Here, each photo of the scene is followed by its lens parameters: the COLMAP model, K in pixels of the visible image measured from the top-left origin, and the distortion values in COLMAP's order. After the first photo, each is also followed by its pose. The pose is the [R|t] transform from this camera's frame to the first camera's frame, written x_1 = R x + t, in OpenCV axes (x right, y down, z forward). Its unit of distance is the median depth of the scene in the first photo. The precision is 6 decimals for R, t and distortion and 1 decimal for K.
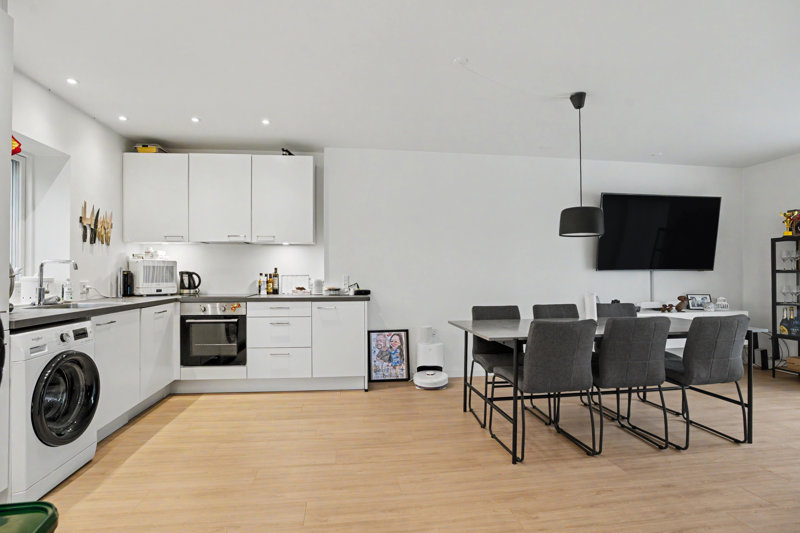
lens RADIAL K [[389.3, 0, 392.4], [0, 389.3, 270.0], [0, 0, 1]] dist [-0.016232, 0.000590]
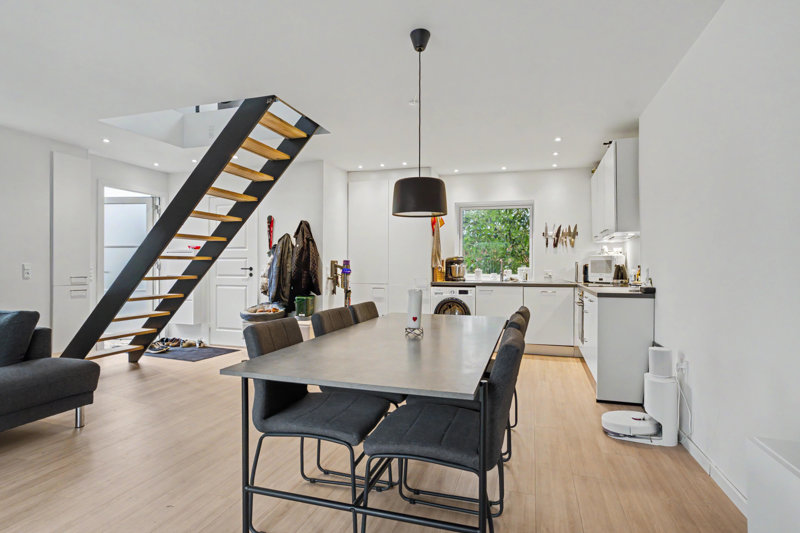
lens RADIAL K [[429.0, 0, 397.6], [0, 429.0, 266.6], [0, 0, 1]] dist [-0.026582, 0.010844]
pose [[-0.426529, -0.001134, -0.904473, 1.055766], [0.008388, 0.999951, -0.005209, 0.014437], [0.904435, -0.009809, -0.426499, 1.100156]]
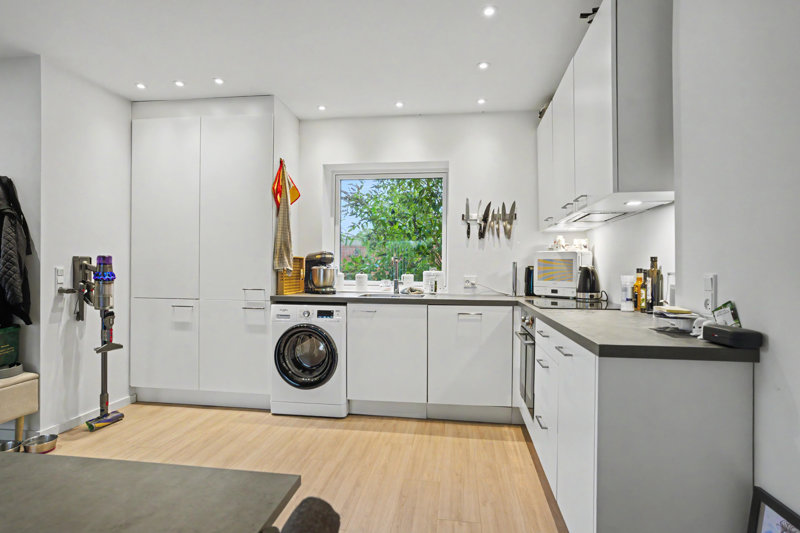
lens RADIAL K [[429.0, 0, 392.5], [0, 429.0, 270.1], [0, 0, 1]] dist [-0.026582, 0.010844]
pose [[-0.282156, 0.000446, -0.959368, 0.327613], [0.005102, 0.999986, -0.001036, 0.011987], [0.959355, -0.005187, -0.282155, 1.030699]]
